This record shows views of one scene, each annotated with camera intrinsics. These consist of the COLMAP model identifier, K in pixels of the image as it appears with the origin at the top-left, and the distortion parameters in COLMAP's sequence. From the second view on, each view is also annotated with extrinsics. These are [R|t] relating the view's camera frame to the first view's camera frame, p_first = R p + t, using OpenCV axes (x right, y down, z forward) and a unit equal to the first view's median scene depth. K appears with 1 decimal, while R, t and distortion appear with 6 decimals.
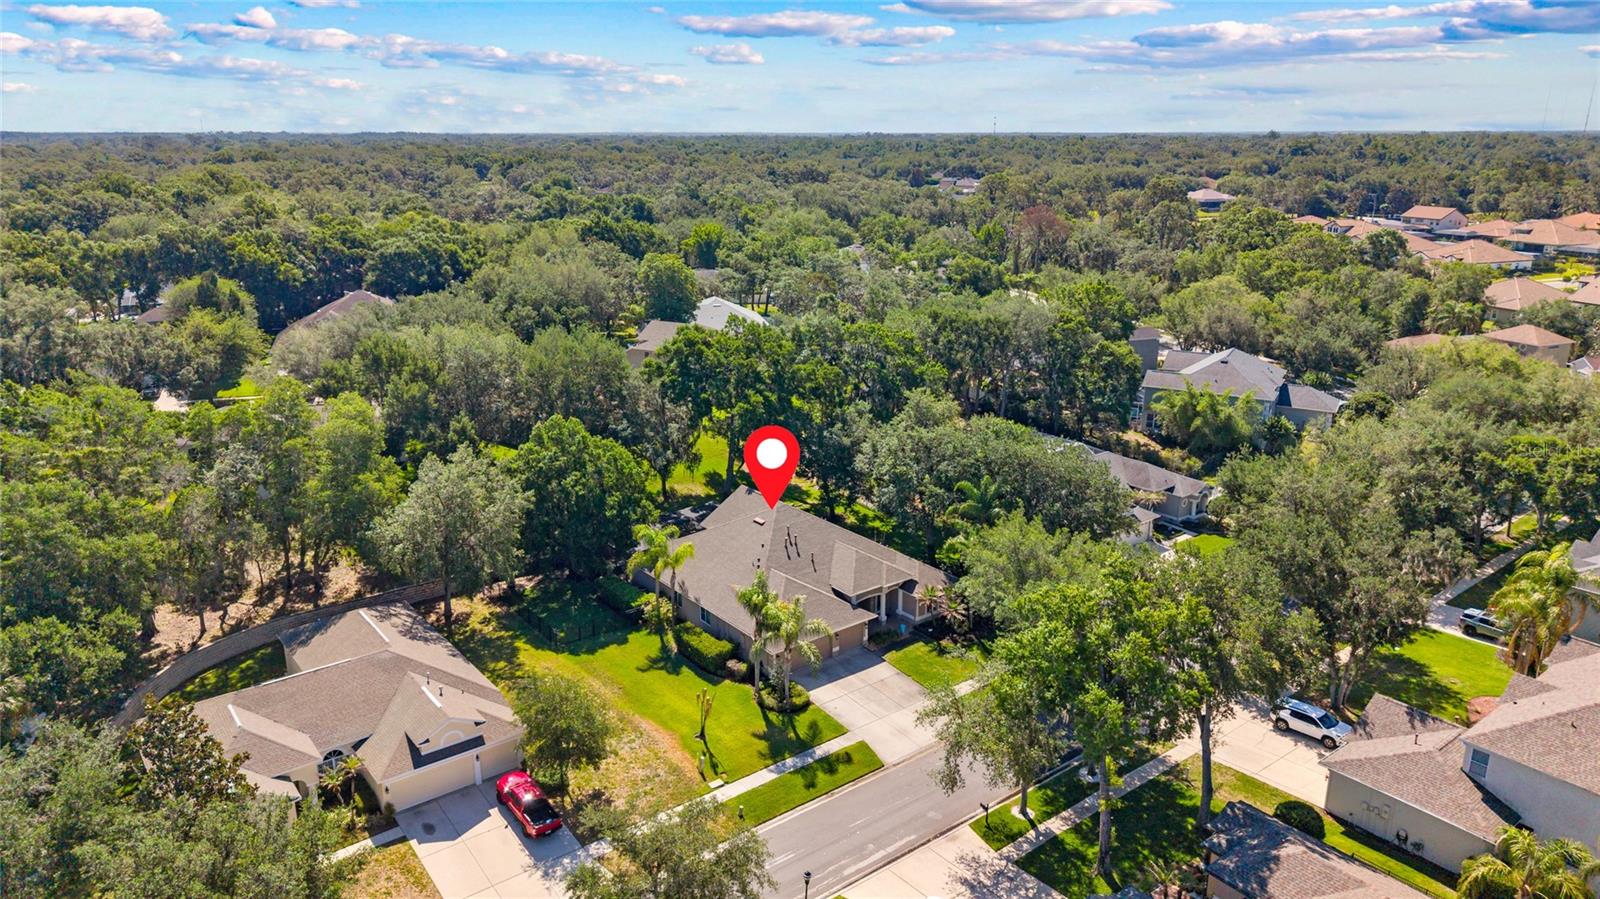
lens RADIAL K [[1096.1, 0, 800.0], [0, 1096.1, 449.5], [0, 0, 1]] dist [0.065004, 0.000185]
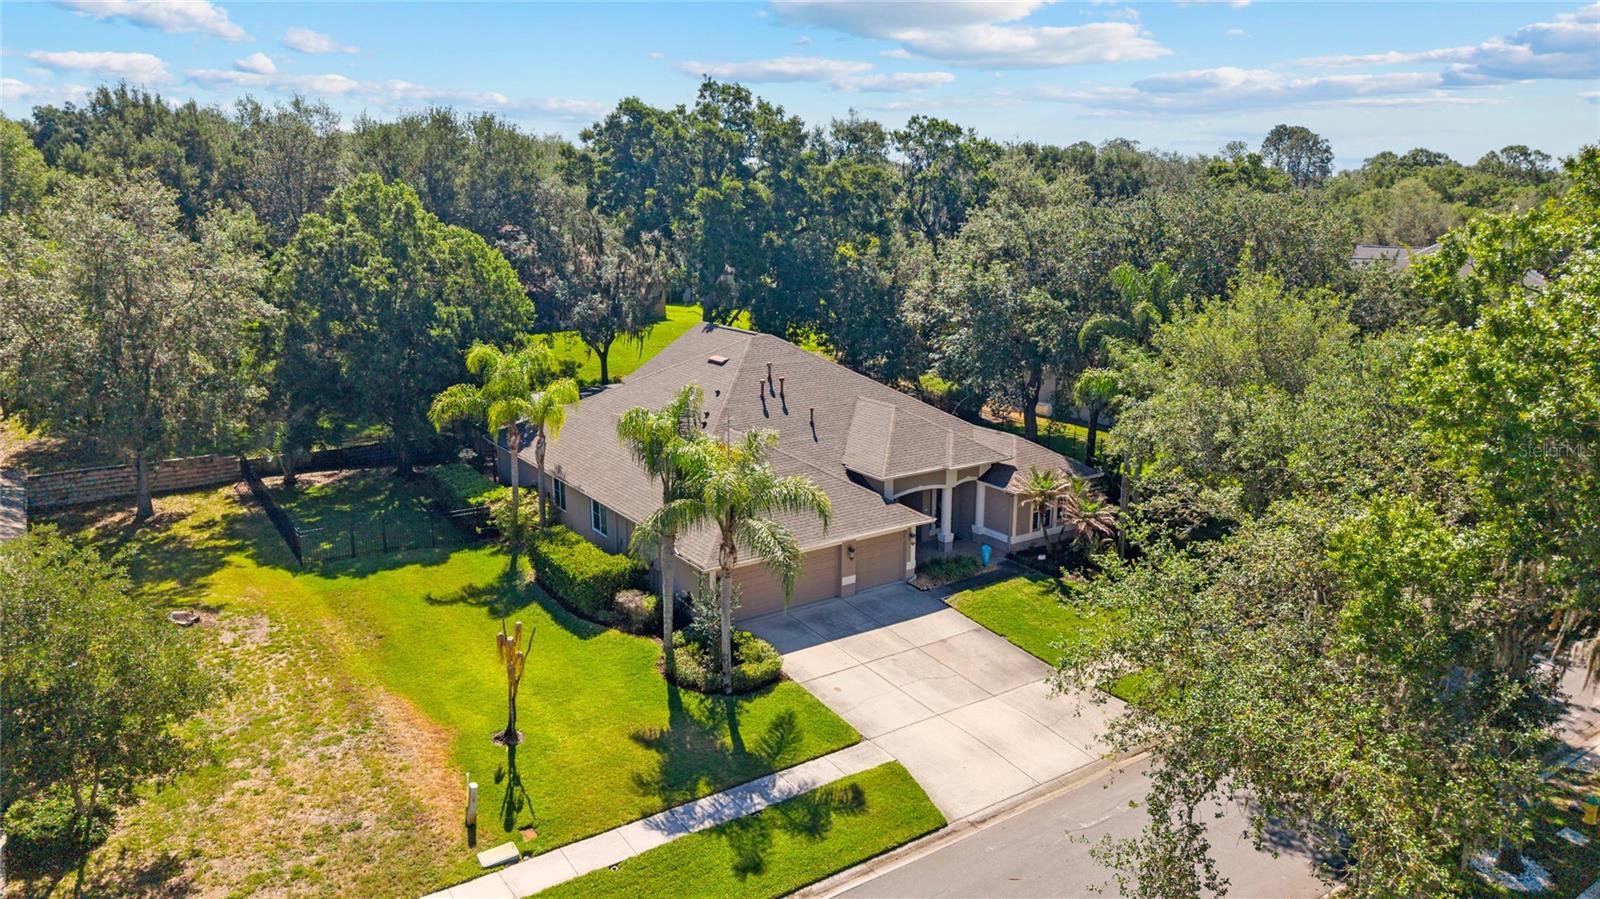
lens RADIAL K [[1118.6, 0, 800.0], [0, 1118.6, 449.5], [0, 0, 1]] dist [0.006814, 0.002029]
pose [[0.998550, 0.022317, -0.048989, 0.035296], [-0.024465, 0.998745, -0.043697, 0.151017], [0.047953, 0.044832, 0.997843, 0.519779]]
